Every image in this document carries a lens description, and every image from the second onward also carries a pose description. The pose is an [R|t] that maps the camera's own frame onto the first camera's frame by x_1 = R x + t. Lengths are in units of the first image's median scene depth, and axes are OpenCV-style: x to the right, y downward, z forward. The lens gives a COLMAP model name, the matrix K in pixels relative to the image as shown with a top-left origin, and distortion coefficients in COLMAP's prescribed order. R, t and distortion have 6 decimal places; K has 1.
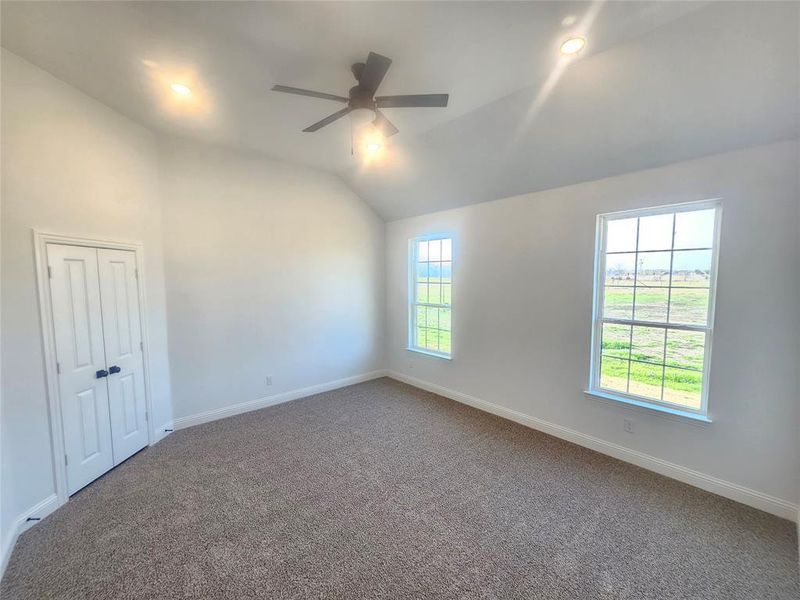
lens RADIAL K [[287.1, 0, 398.2], [0, 287.1, 295.6], [0, 0, 1]] dist [0.000921, 0.000148]
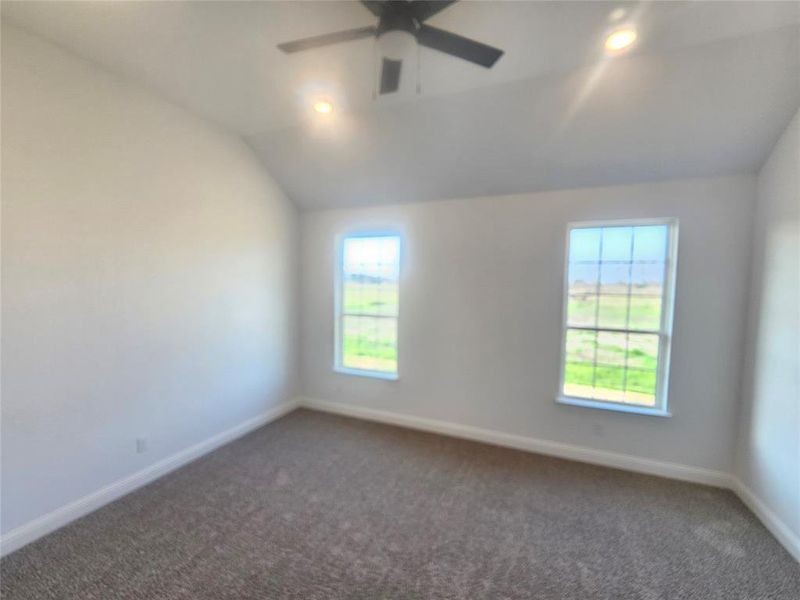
lens RADIAL K [[318.0, 0, 400.0], [0, 318.0, 300.0], [0, 0, 1]] dist [-0.001352, 0.000486]
pose [[0.919151, -0.006147, 0.393857, -0.271931], [0.007906, 0.999965, -0.002846, -0.013765], [-0.393825, 0.005730, 0.919167, 0.198117]]
